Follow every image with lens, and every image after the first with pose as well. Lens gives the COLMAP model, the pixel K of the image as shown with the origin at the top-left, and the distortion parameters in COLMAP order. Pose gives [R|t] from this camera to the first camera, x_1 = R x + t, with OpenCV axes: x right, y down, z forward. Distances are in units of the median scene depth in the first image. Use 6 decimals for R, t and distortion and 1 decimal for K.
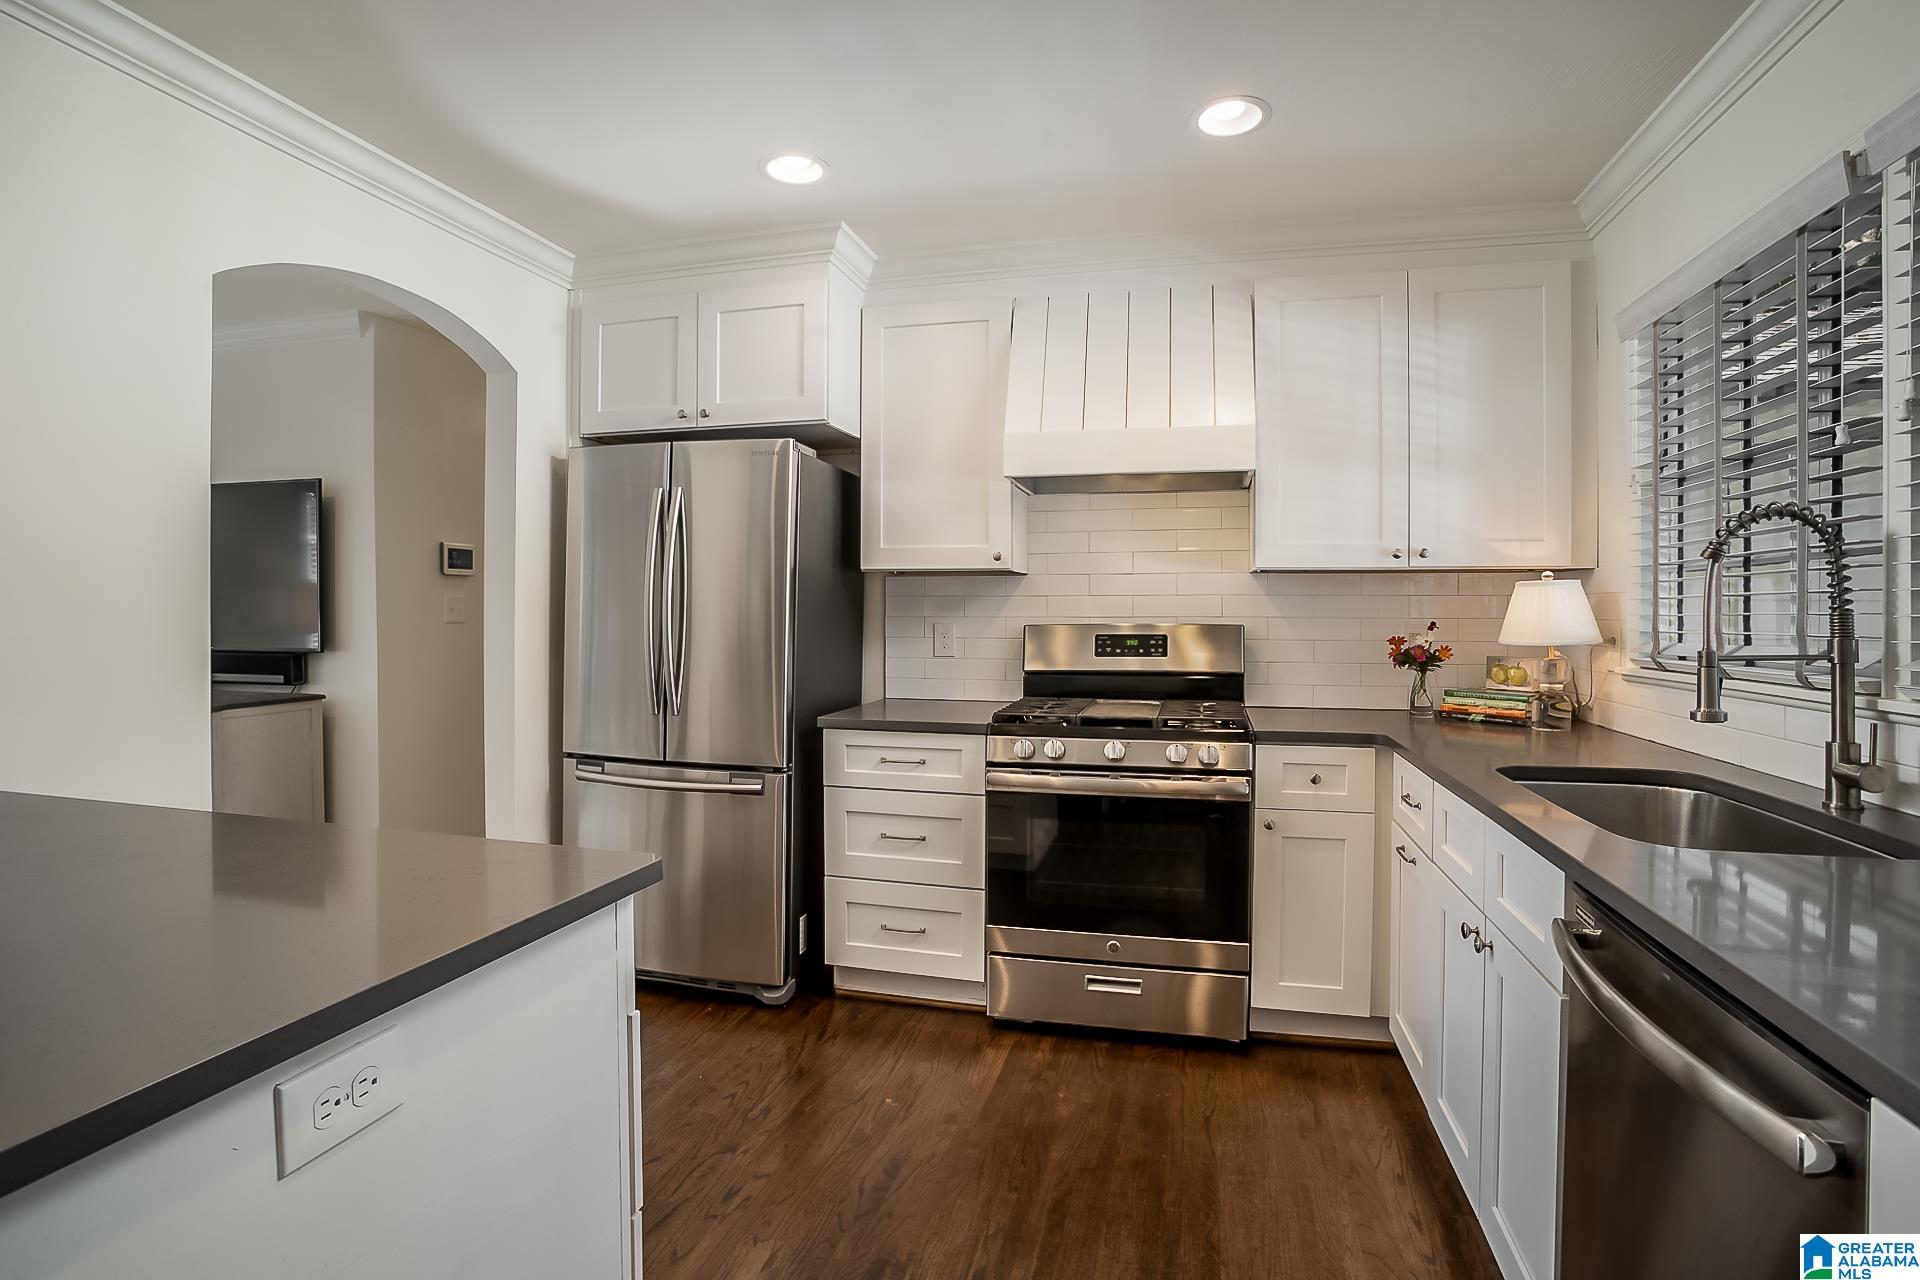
lens RADIAL K [[934.9, 0, 951.8], [0, 934.9, 622.1], [0, 0, 1]] dist [-0.027701, 0.001329]
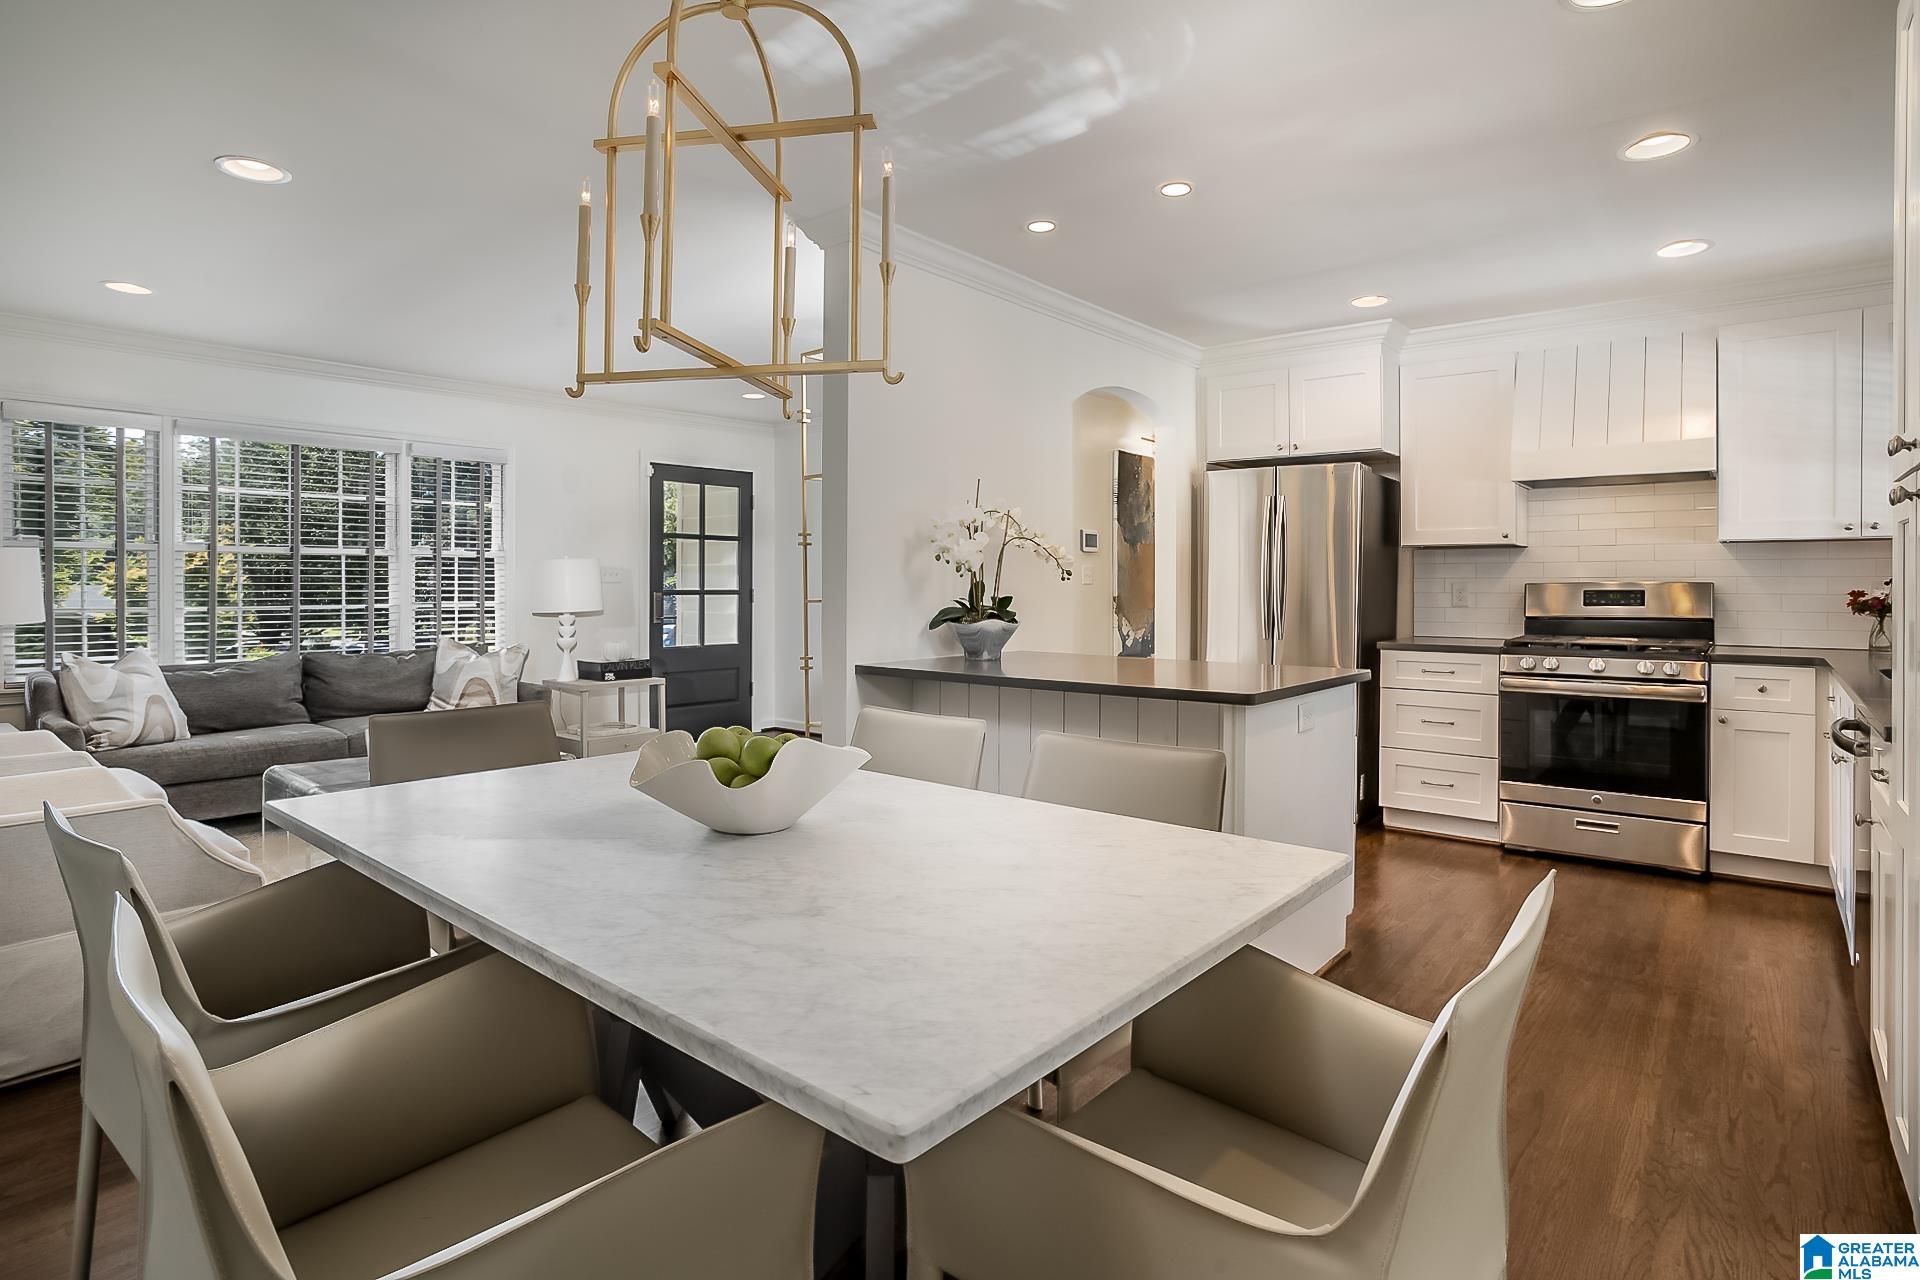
lens RADIAL K [[1030.1, 0, 970.5], [0, 1030.1, 590.4], [0, 0, 1]] dist [0.000677, 0.002383]
pose [[0.923872, 0.000382, -0.382702, -0.108934], [-0.001602, 0.999995, -0.002869, 0.022538], [0.382698, 0.003264, 0.923868, -0.816665]]
